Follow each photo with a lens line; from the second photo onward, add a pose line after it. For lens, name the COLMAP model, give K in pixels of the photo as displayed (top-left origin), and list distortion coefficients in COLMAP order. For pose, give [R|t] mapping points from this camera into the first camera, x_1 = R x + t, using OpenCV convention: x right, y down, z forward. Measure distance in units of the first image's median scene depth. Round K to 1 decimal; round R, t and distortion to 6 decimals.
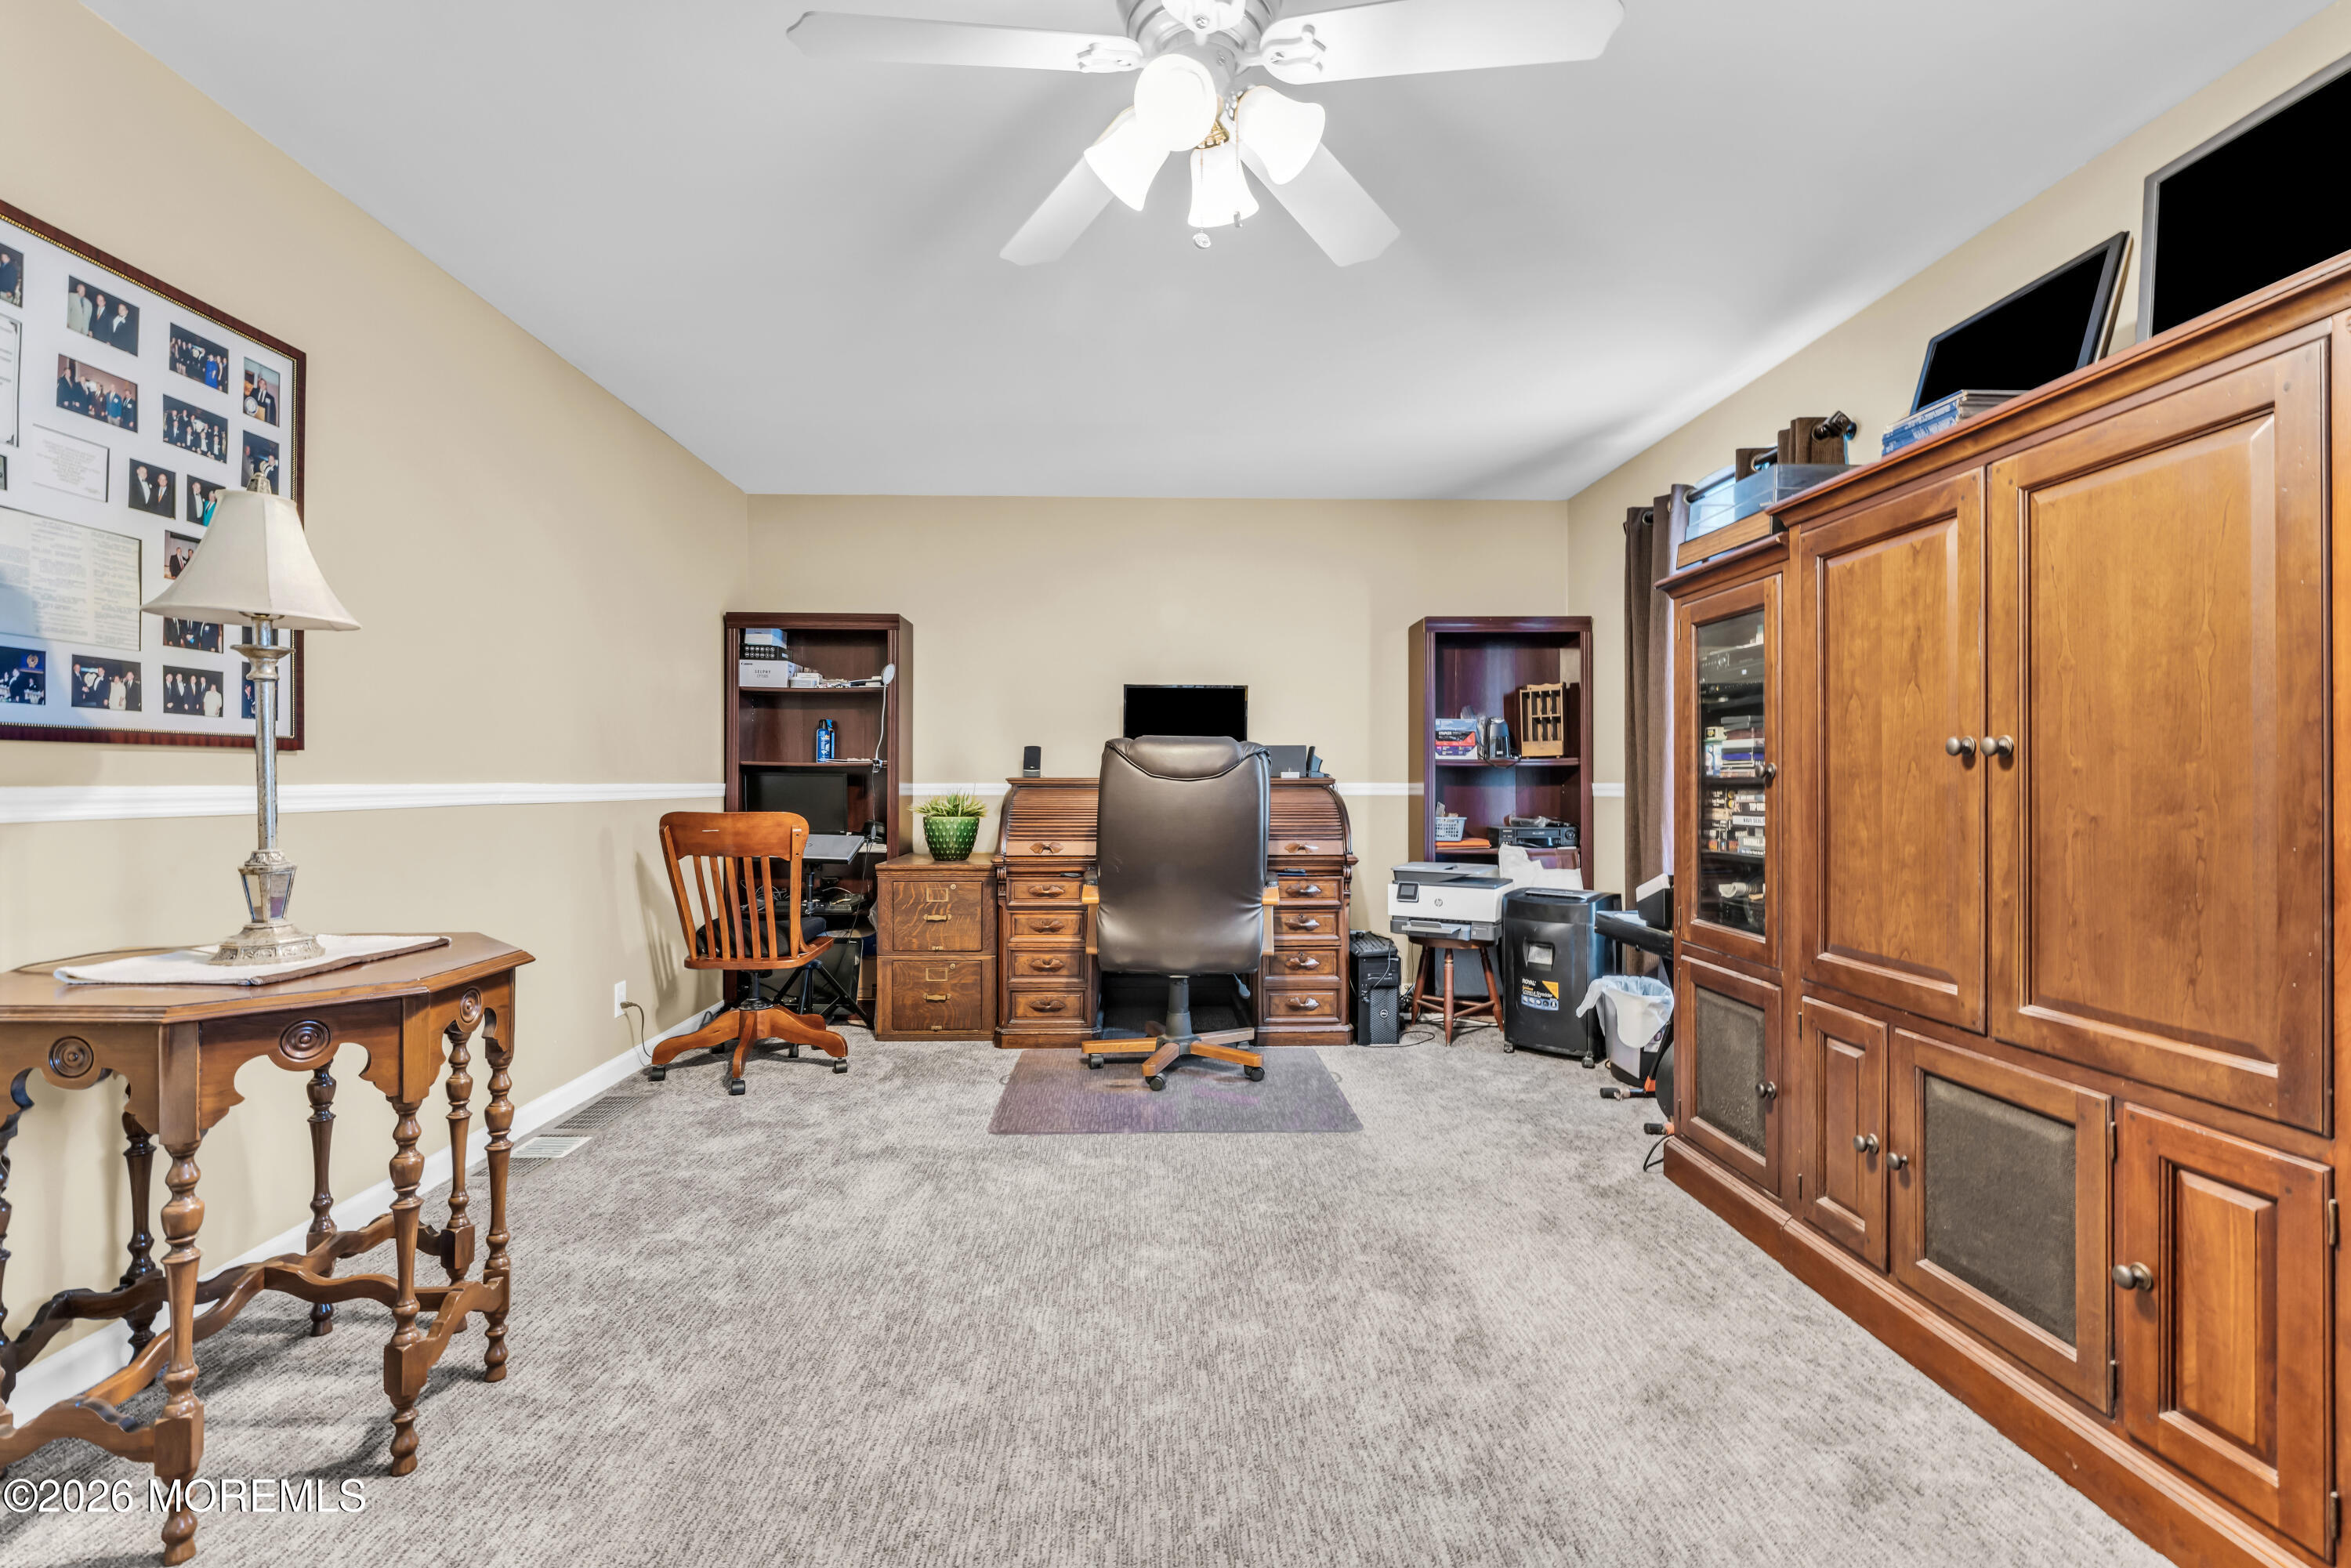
lens RADIAL K [[1082.8, 0, 1169.0], [0, 1082.8, 785.6], [0, 0, 1]] dist [0.000448, 0.000052]
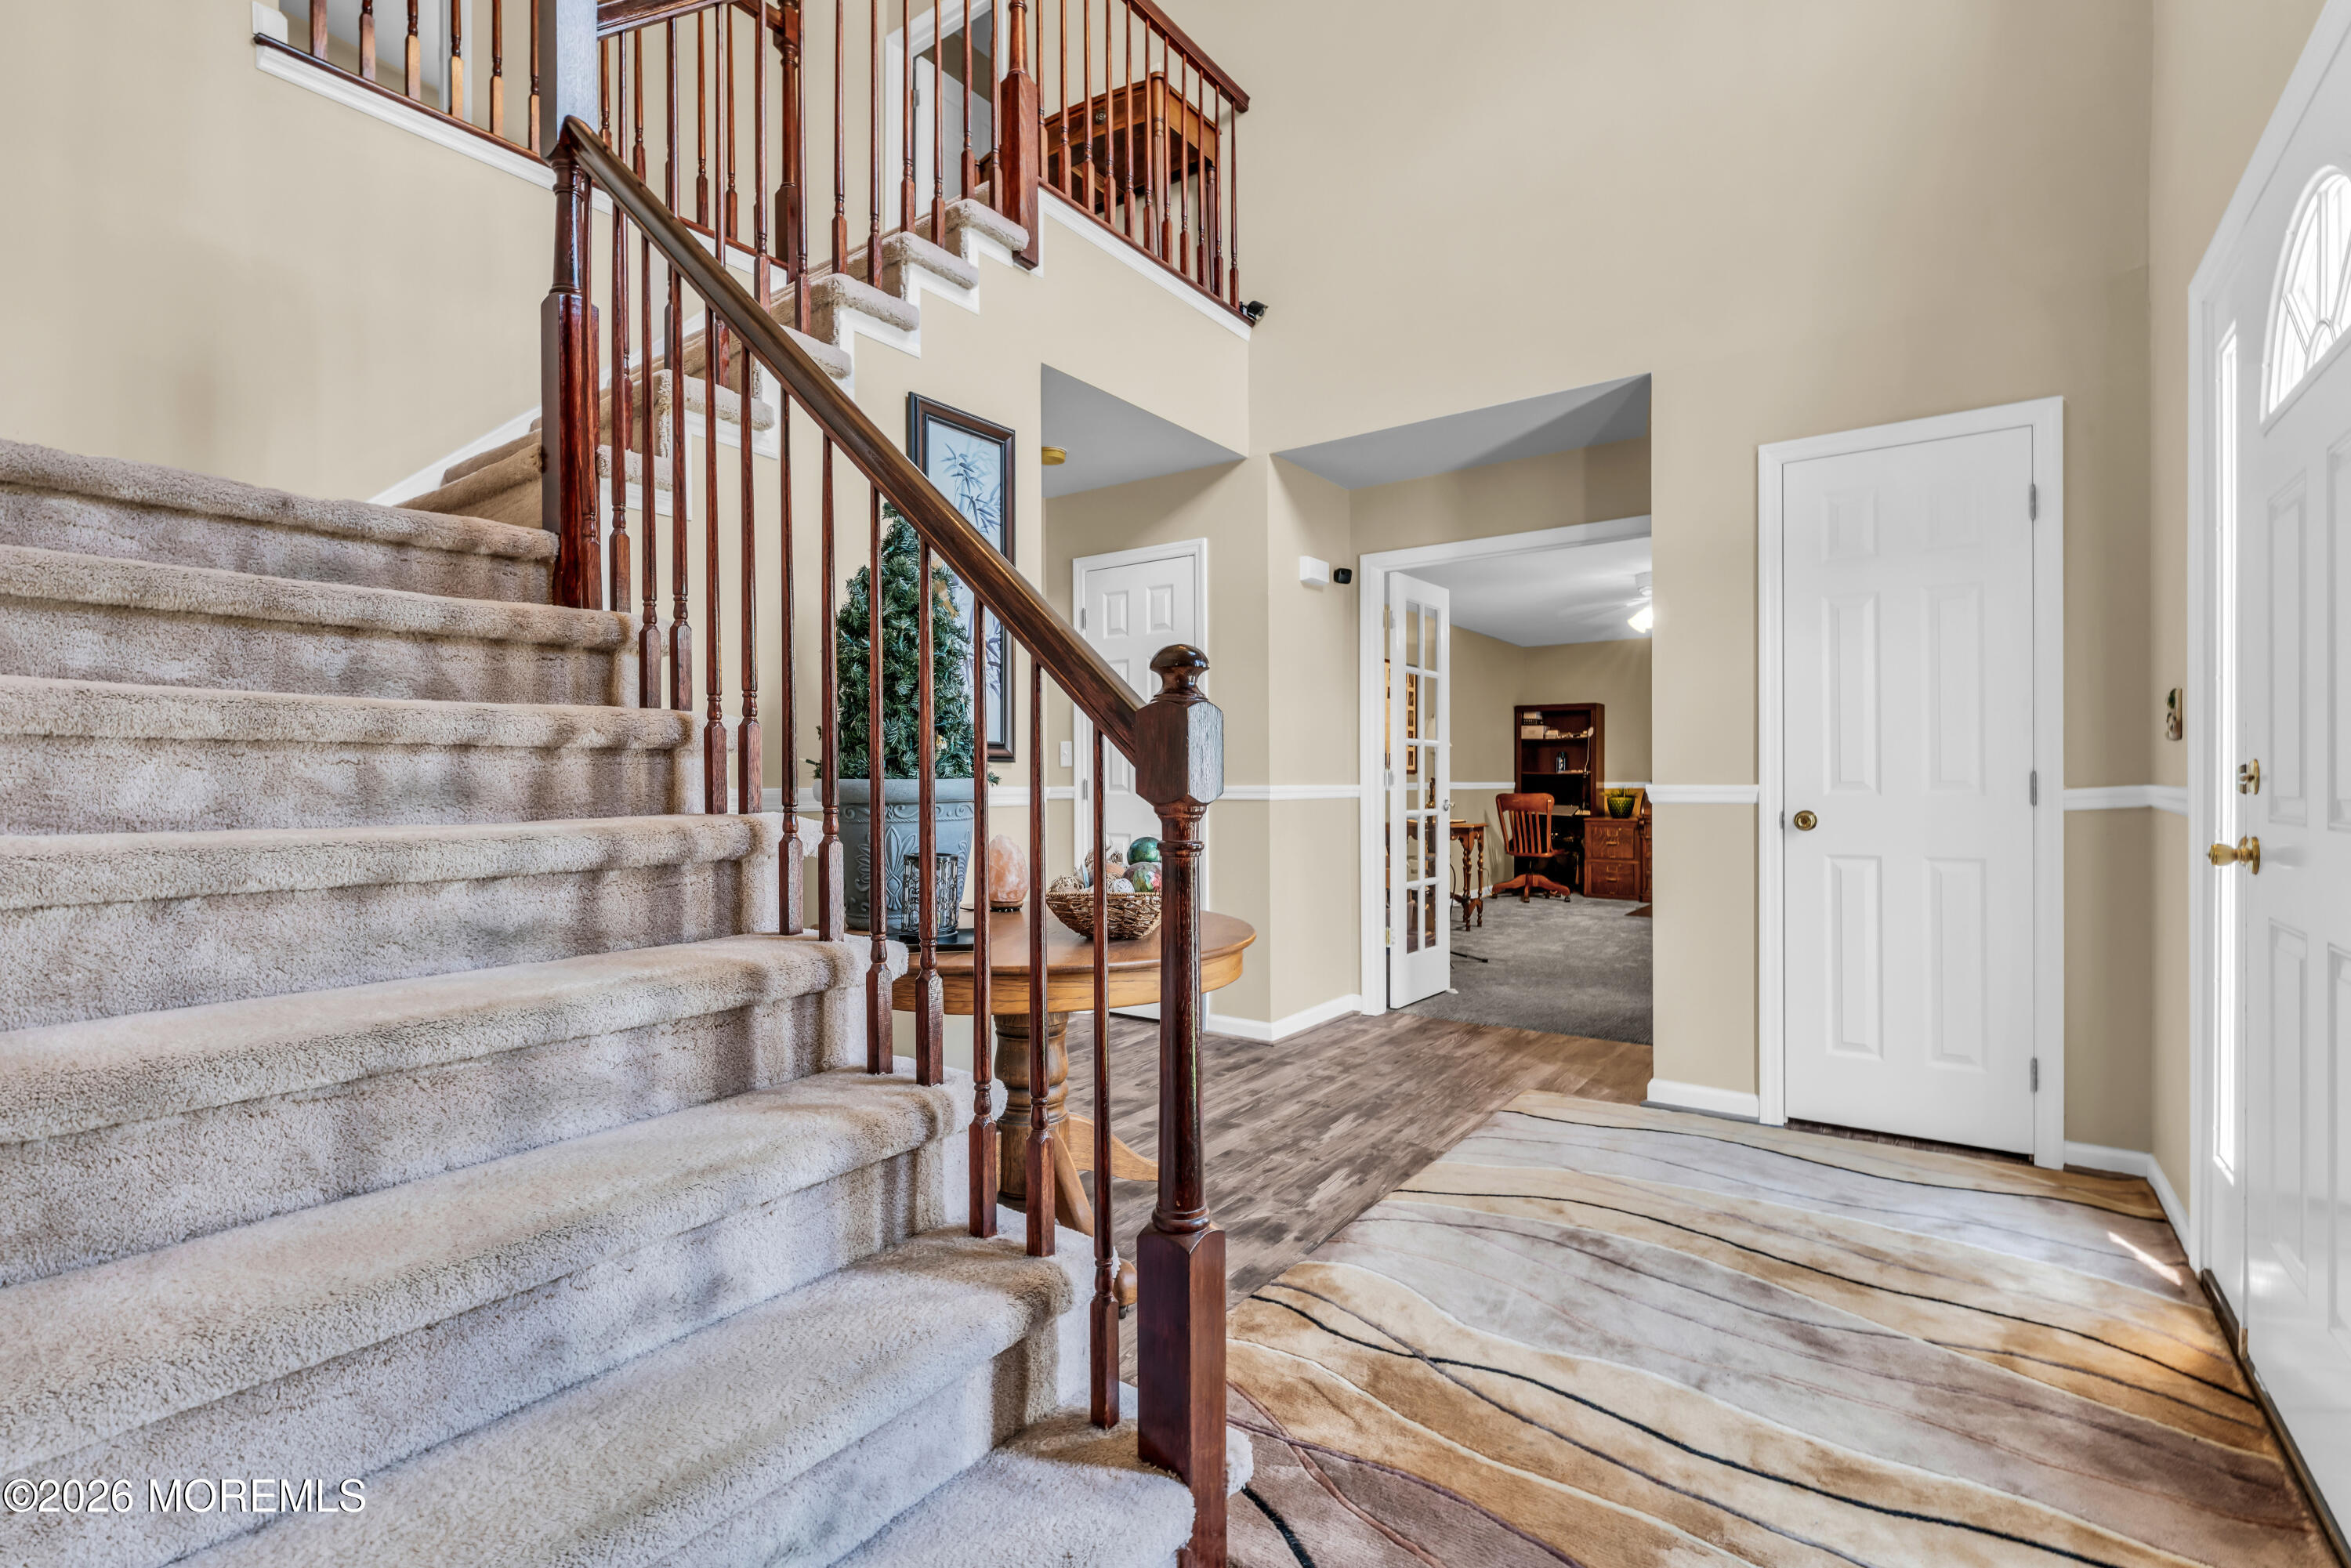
lens RADIAL K [[1082.8, 0, 1160.9], [0, 1082.8, 785.9], [0, 0, 1]] dist [0.000448, 0.000052]
pose [[0.797285, 0.003520, -0.603593, 0.358875], [-0.002770, 0.999994, 0.002172, 0.002630], [0.603597, -0.000060, 0.797289, -1.232298]]
